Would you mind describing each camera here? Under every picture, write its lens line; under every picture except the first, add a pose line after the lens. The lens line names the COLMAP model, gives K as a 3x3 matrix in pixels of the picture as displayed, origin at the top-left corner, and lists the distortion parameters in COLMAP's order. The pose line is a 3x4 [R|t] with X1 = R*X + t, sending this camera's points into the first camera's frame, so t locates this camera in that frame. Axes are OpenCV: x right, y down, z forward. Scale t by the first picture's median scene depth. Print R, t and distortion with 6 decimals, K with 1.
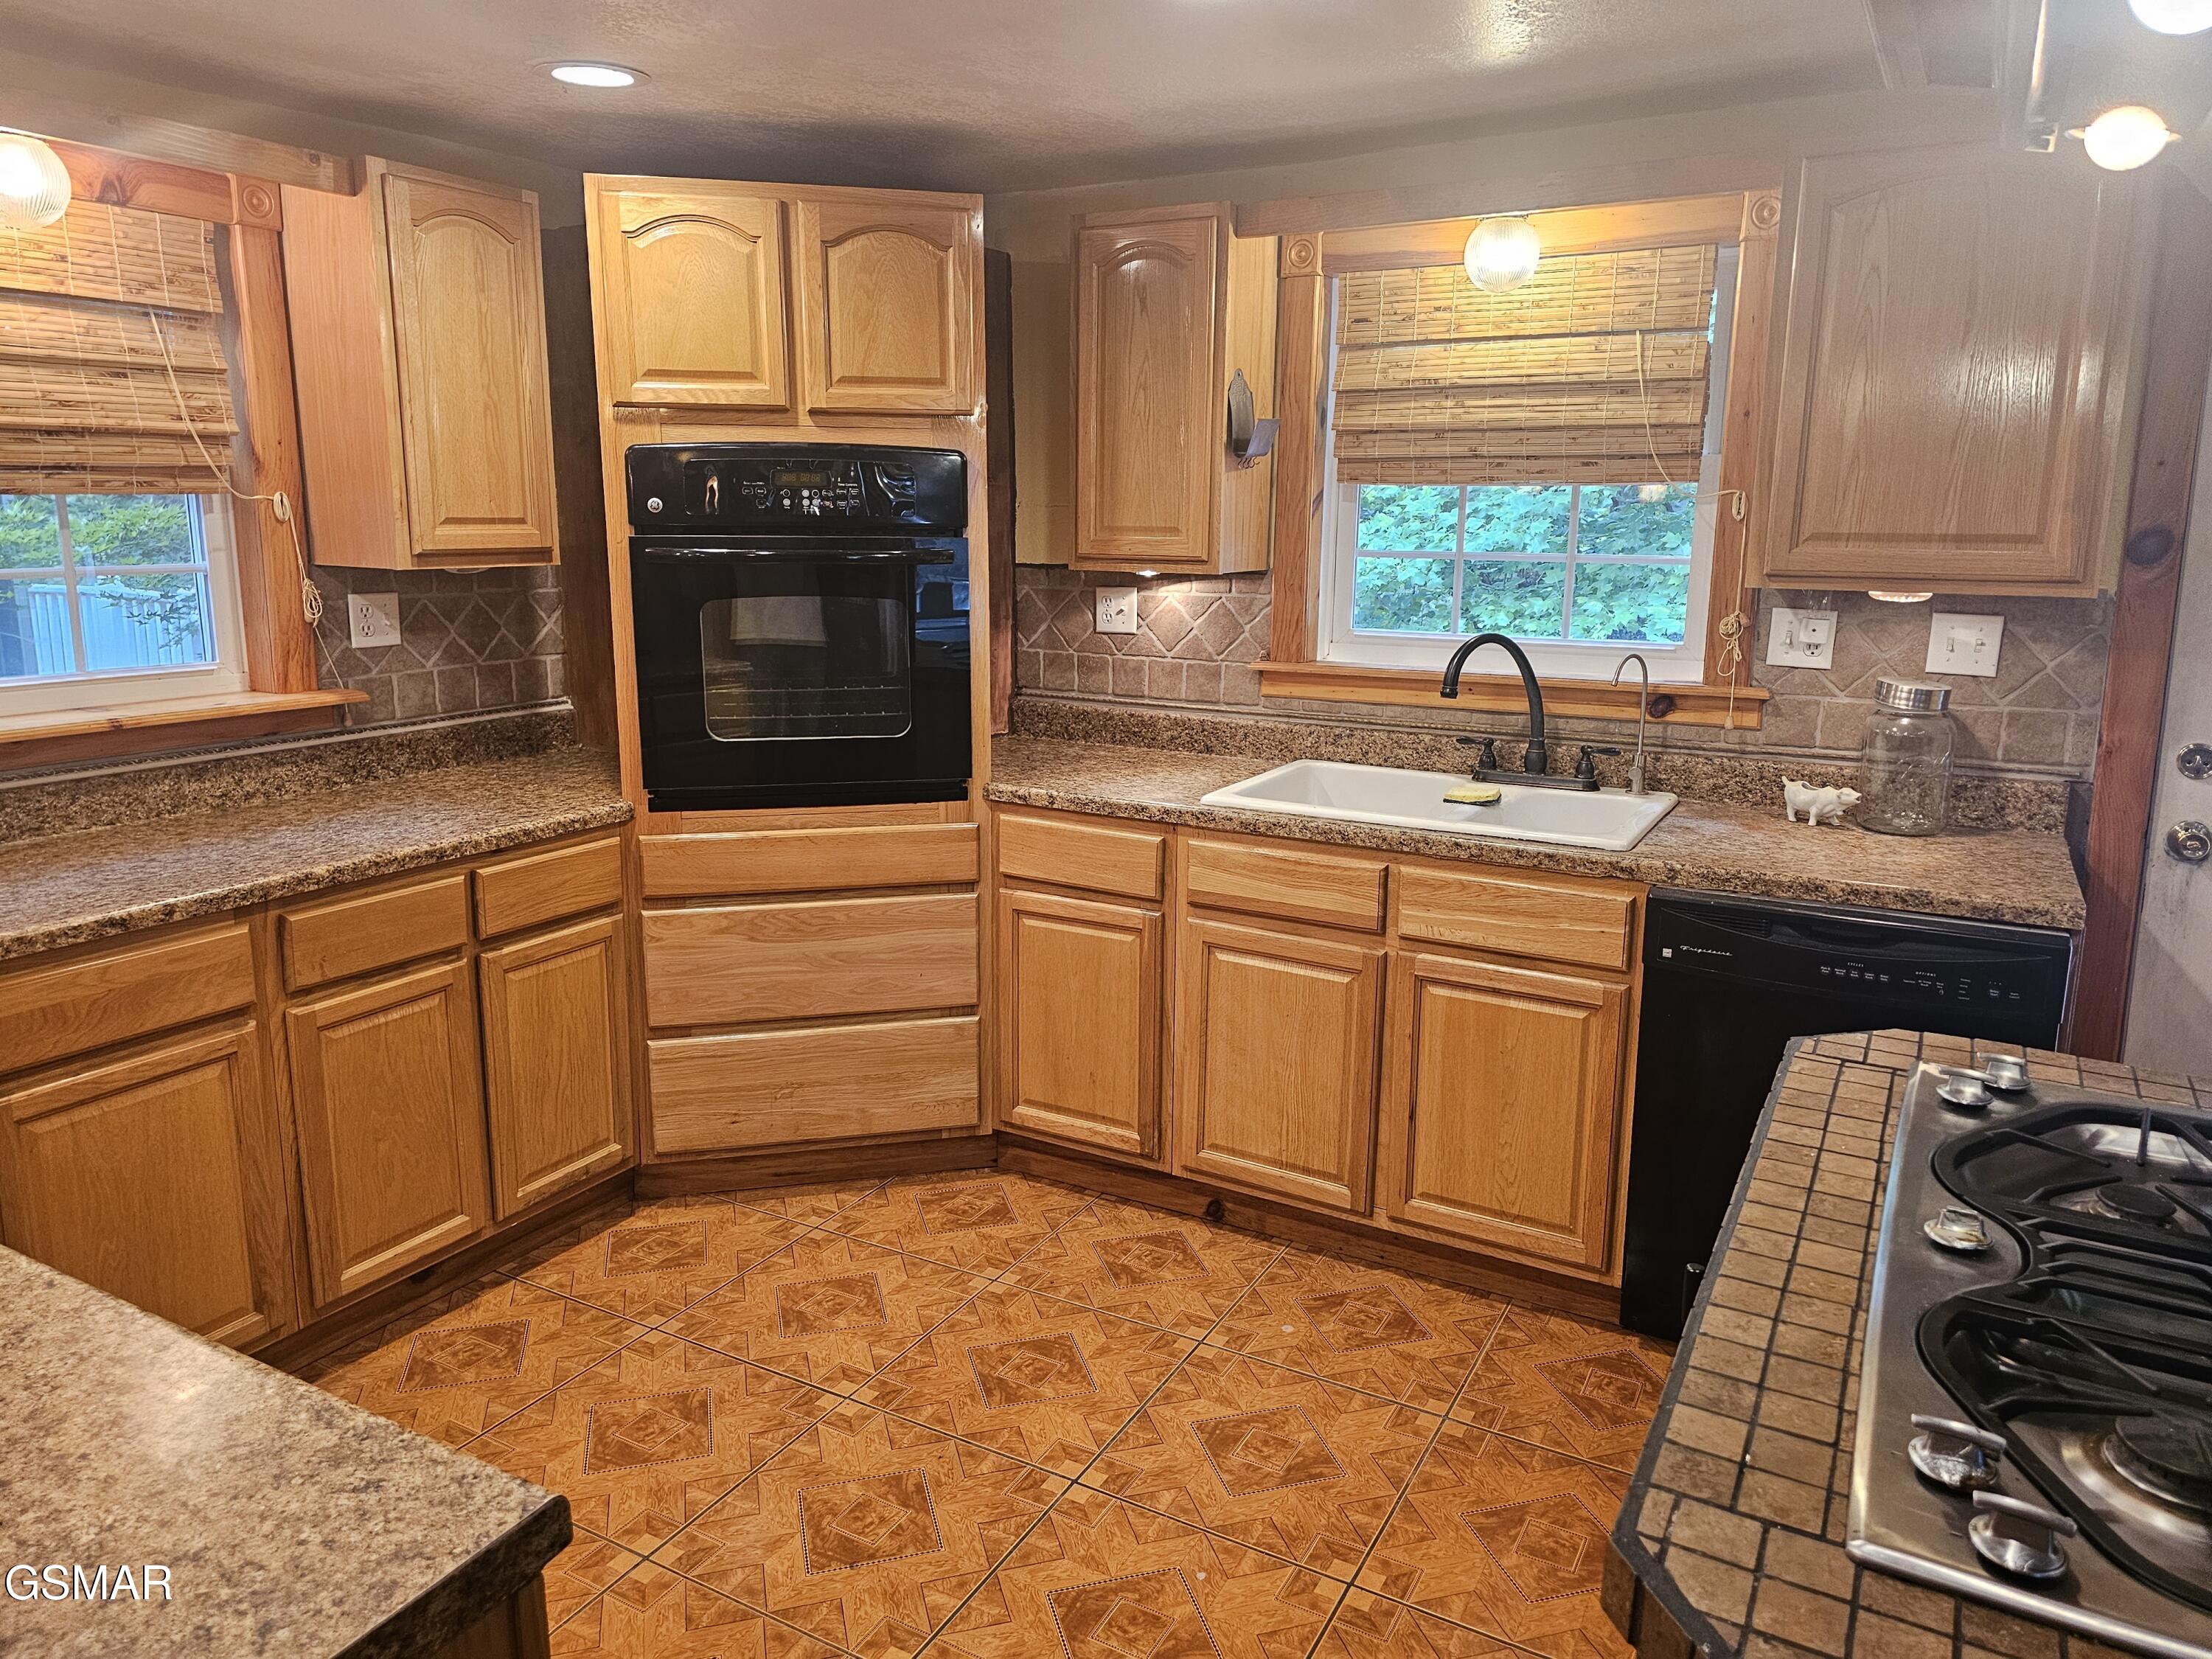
lens RADIAL K [[1488.1, 0, 1124.2], [0, 1488.1, 785.2], [0, 0, 1]] dist [0.026558, -0.009847]
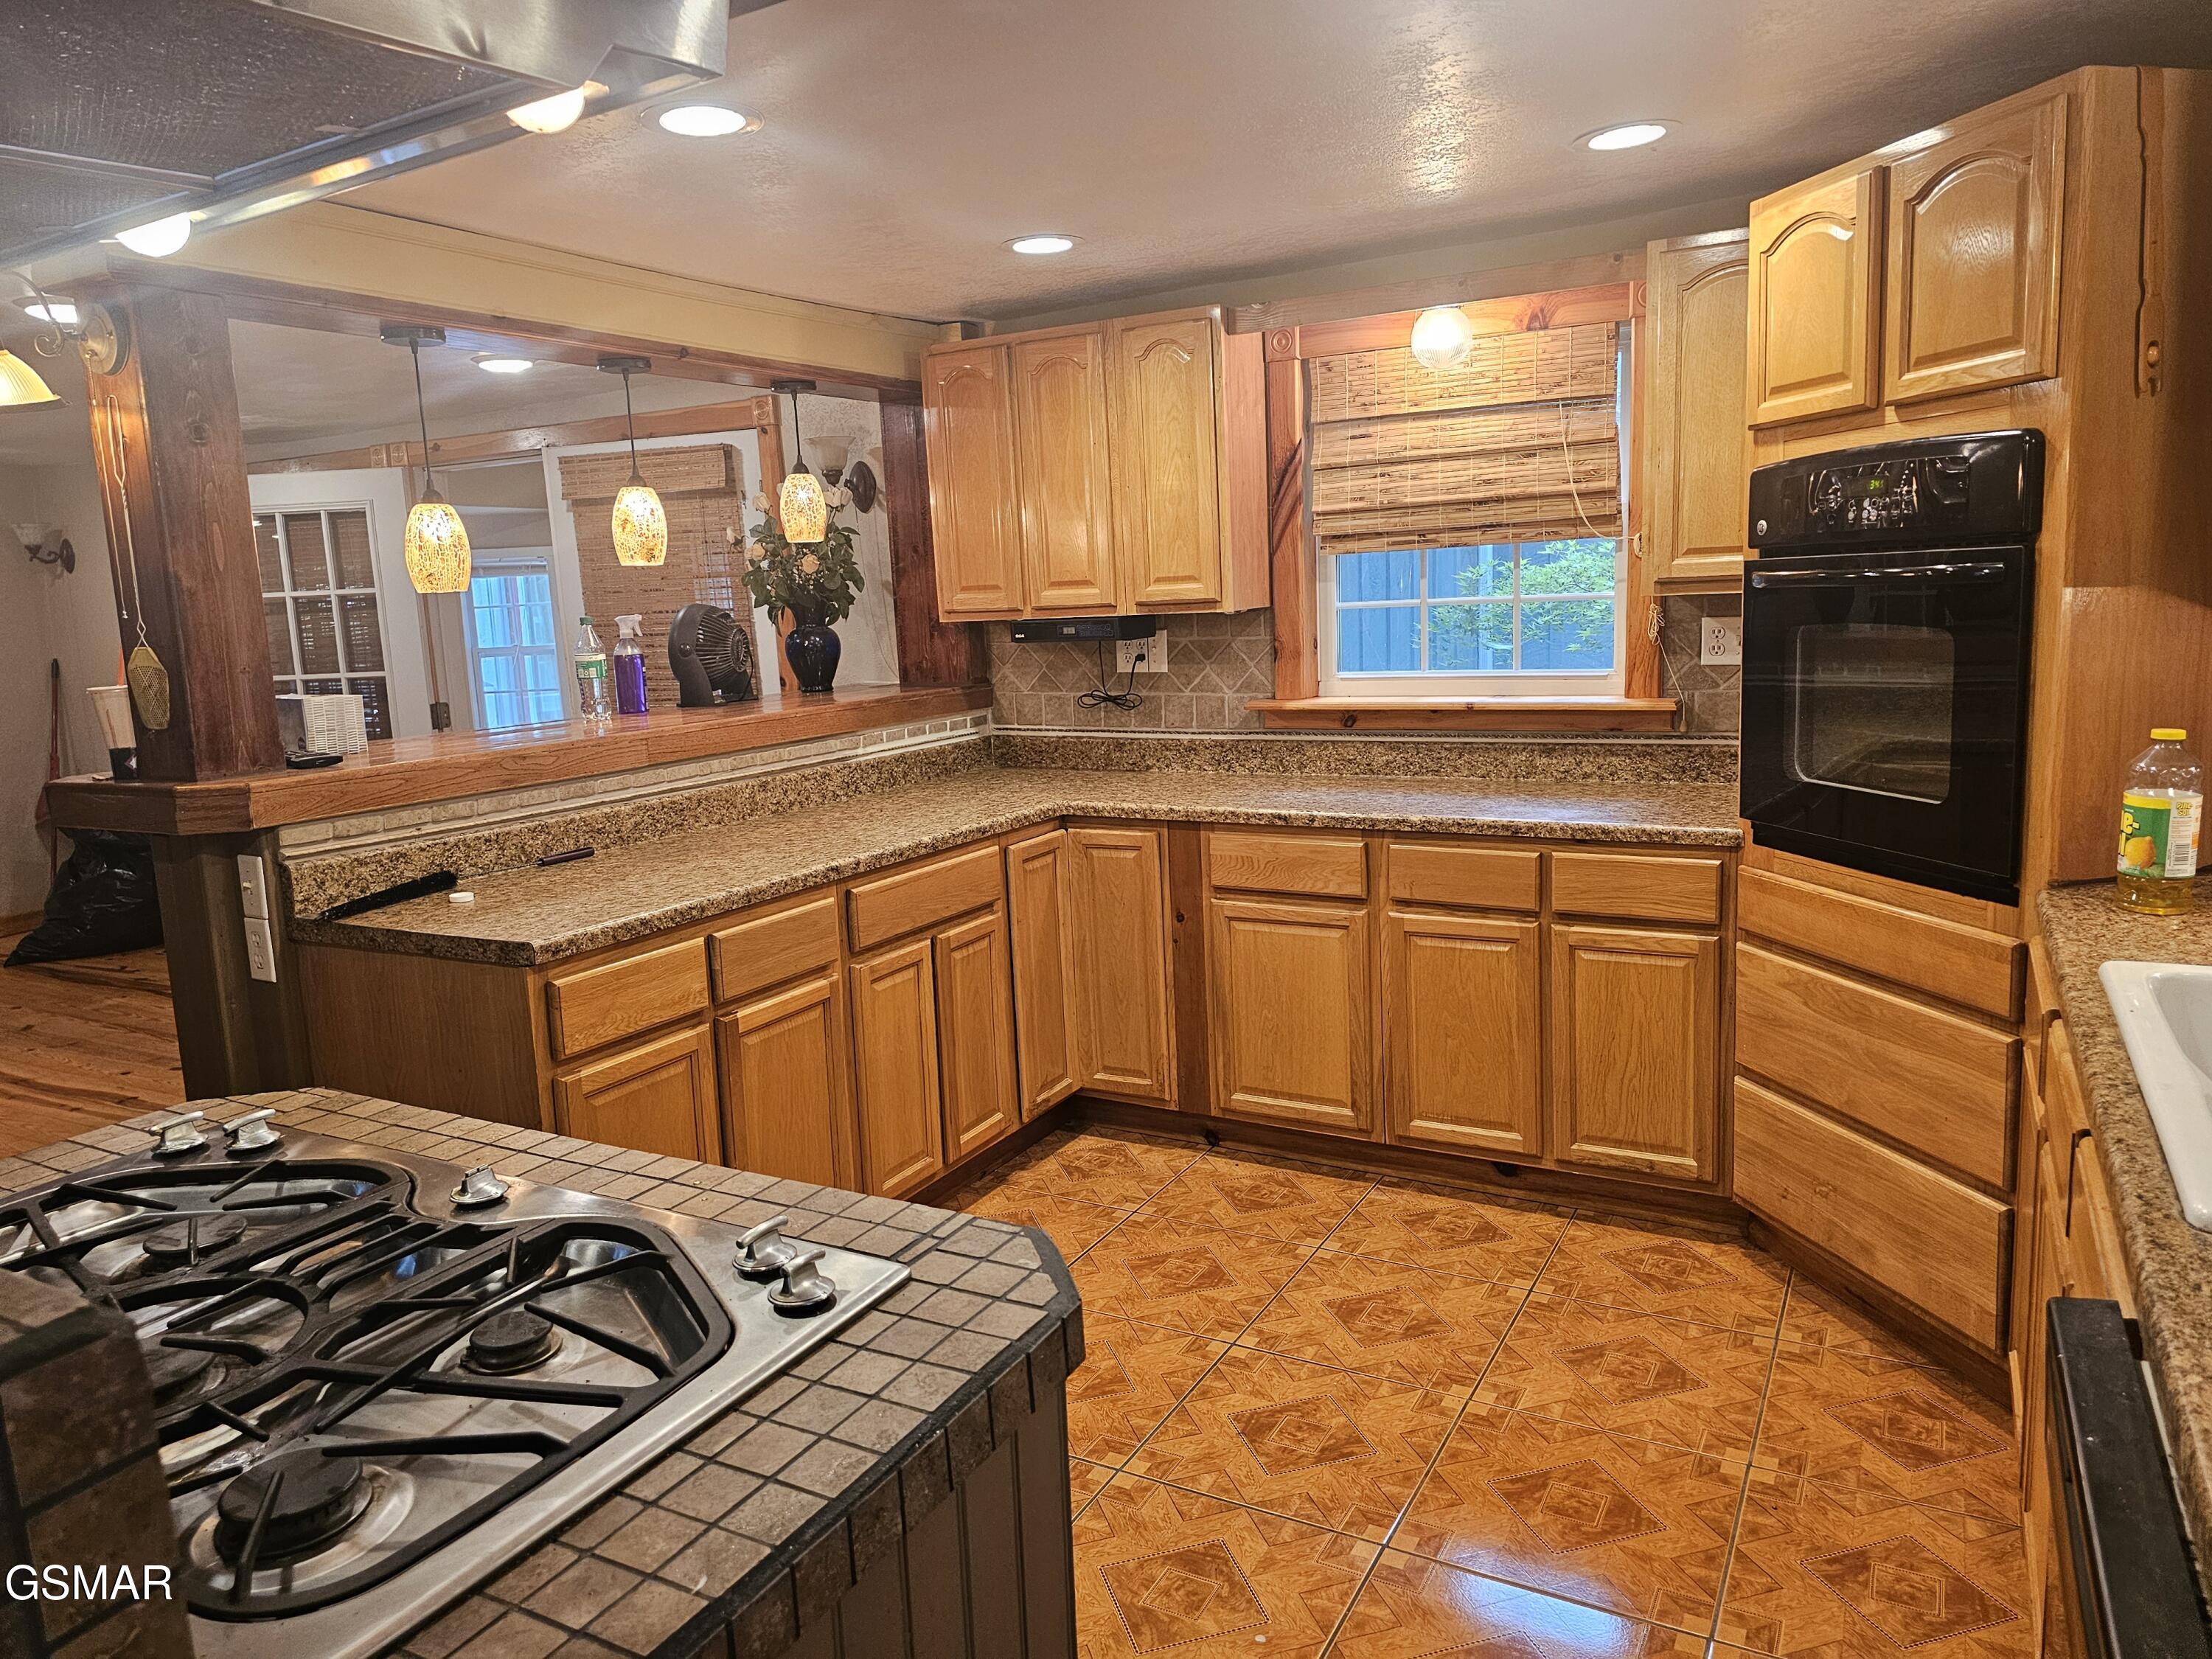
lens RADIAL K [[1488.1, 0, 1108.2], [0, 1488.1, 817.3], [0, 0, 1]] dist [0.026558, -0.009847]
pose [[-0.001622, 0.144193, -0.989548, 0.702713], [-0.142311, 0.979445, 0.142954, -0.085376], [0.989821, 0.141055, 0.018931, 0.614789]]
